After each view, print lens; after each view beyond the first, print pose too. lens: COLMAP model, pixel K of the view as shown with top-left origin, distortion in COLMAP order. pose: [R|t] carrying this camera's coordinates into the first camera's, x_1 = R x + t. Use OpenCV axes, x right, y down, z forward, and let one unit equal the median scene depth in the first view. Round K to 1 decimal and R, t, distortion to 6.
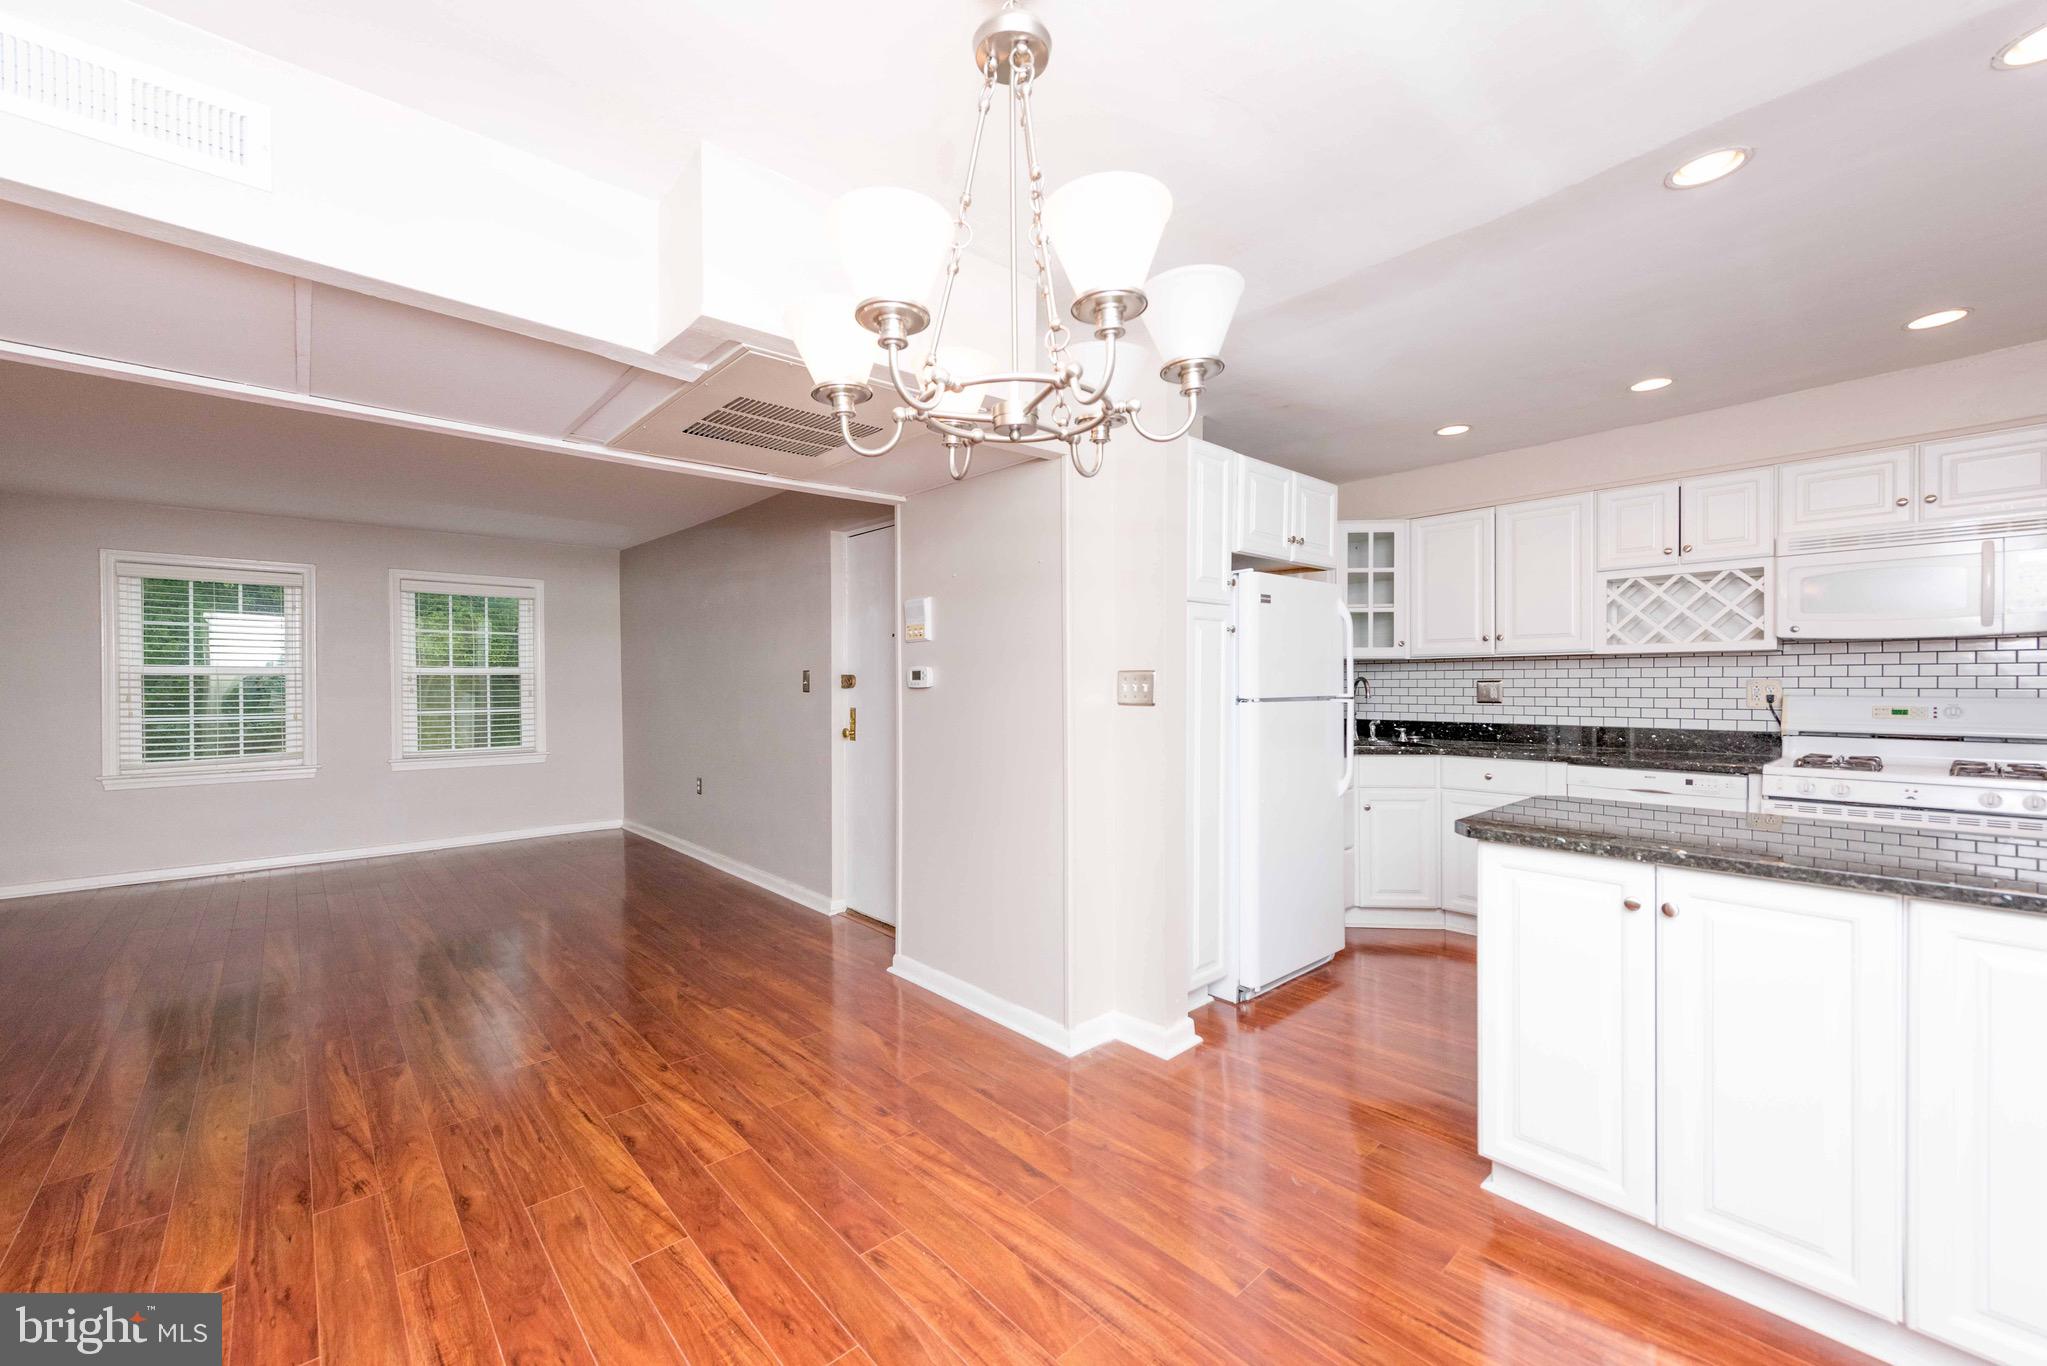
lens RADIAL K [[808.9, 0, 1024.3], [0, 808.9, 692.1], [0, 0, 1]] dist [0.000928, 0.000044]
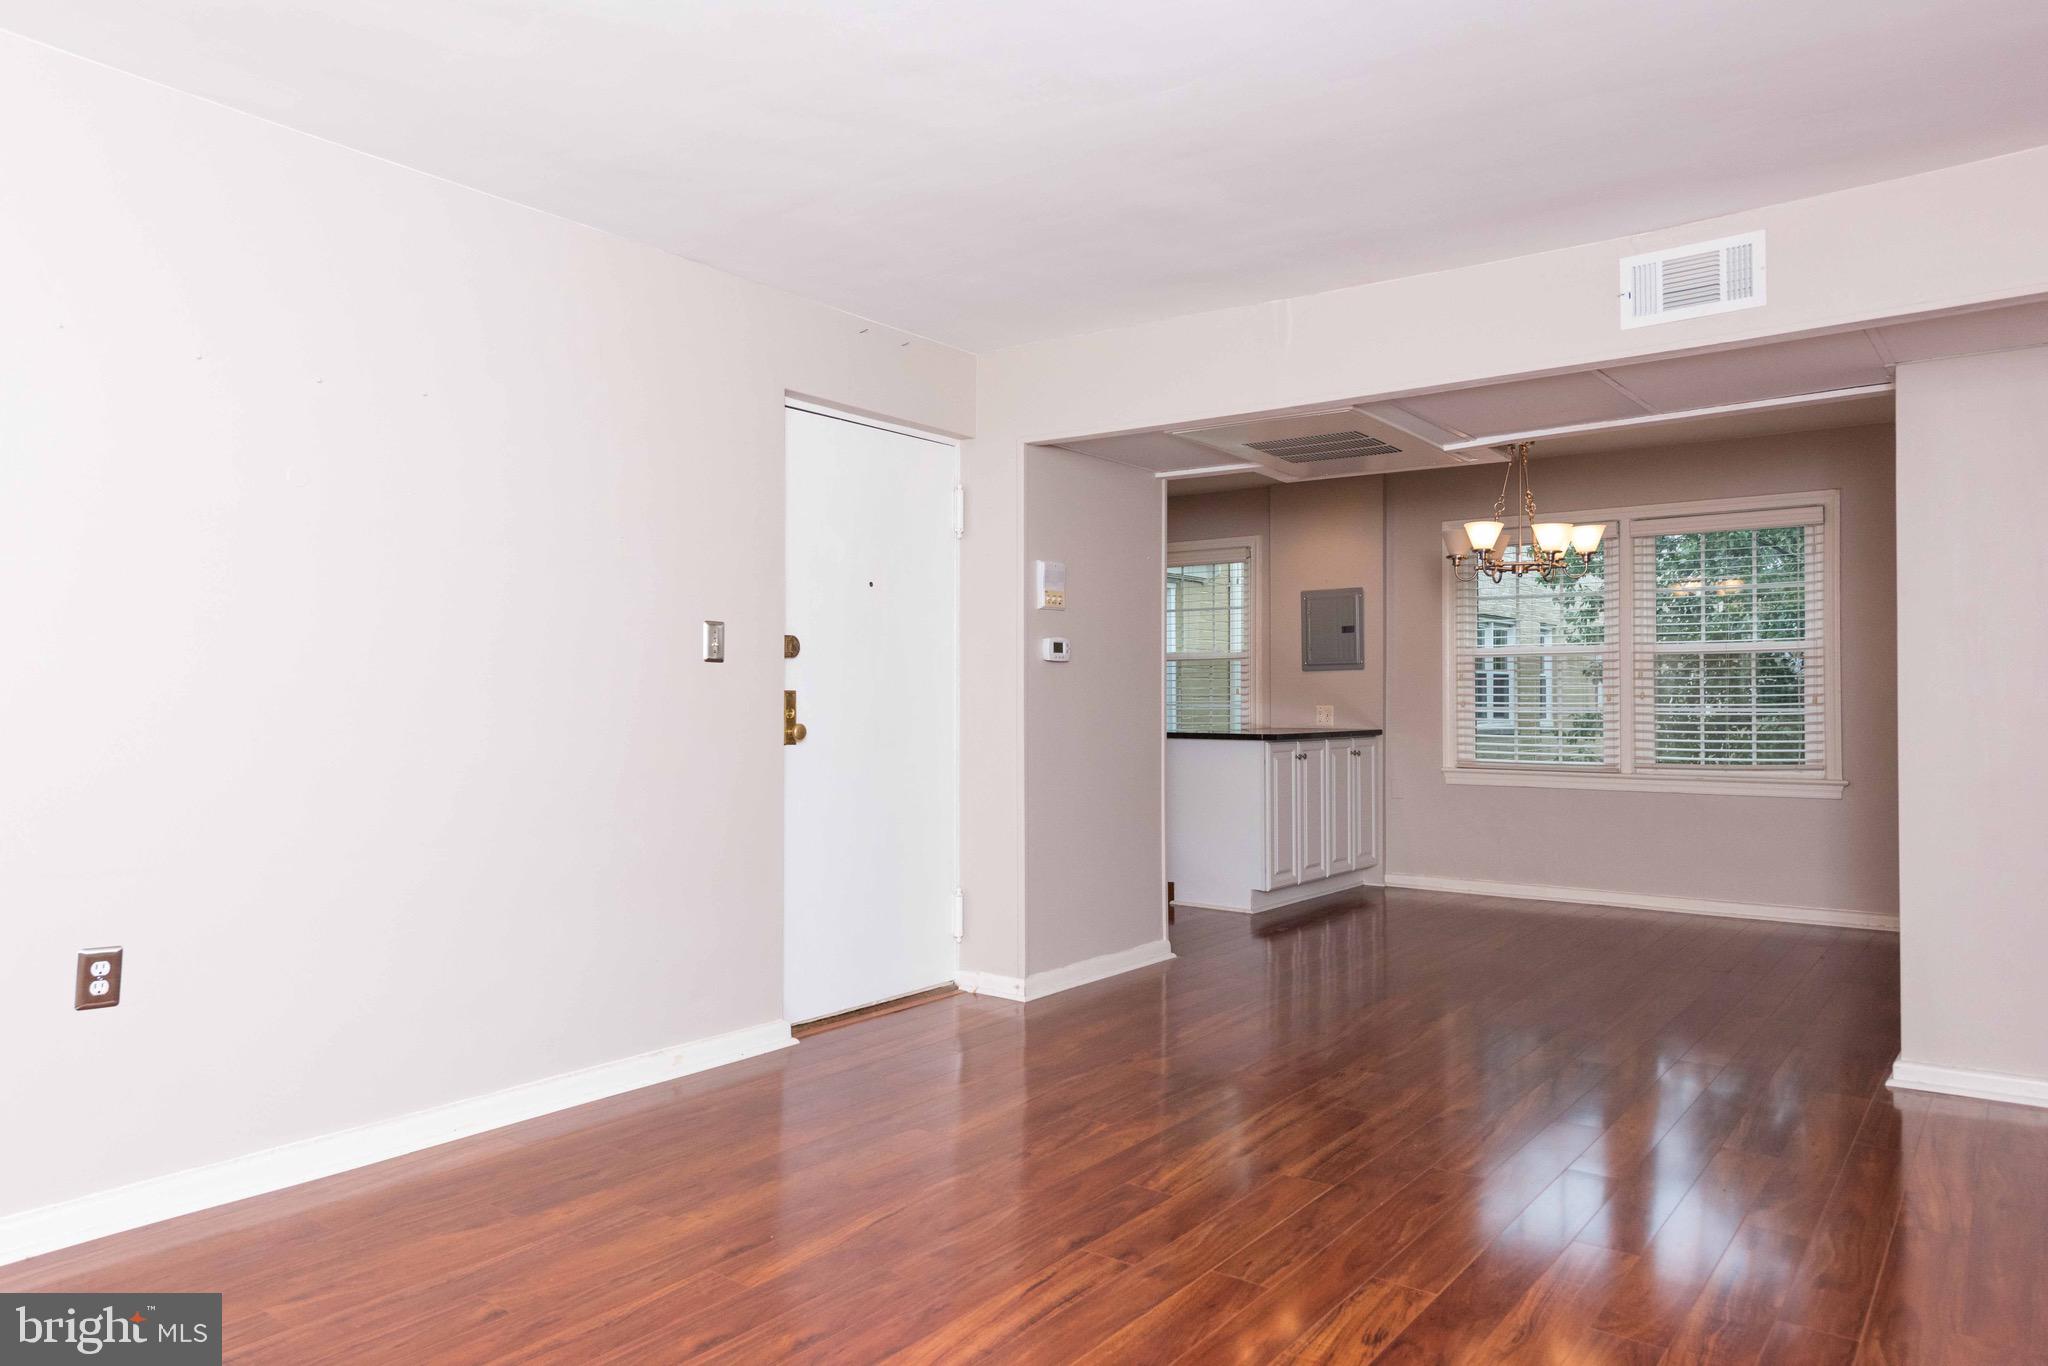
lens RADIAL K [[1349.7, 0, 1022.5], [0, 1349.7, 681.0], [0, 0, 1]] dist [0.004506, 0.000696]
pose [[0.175646, 0.004974, -0.984441, 0.186109], [0.002664, 0.999981, 0.005527, -0.004320], [0.984450, -0.003593, 0.175630, 0.174900]]
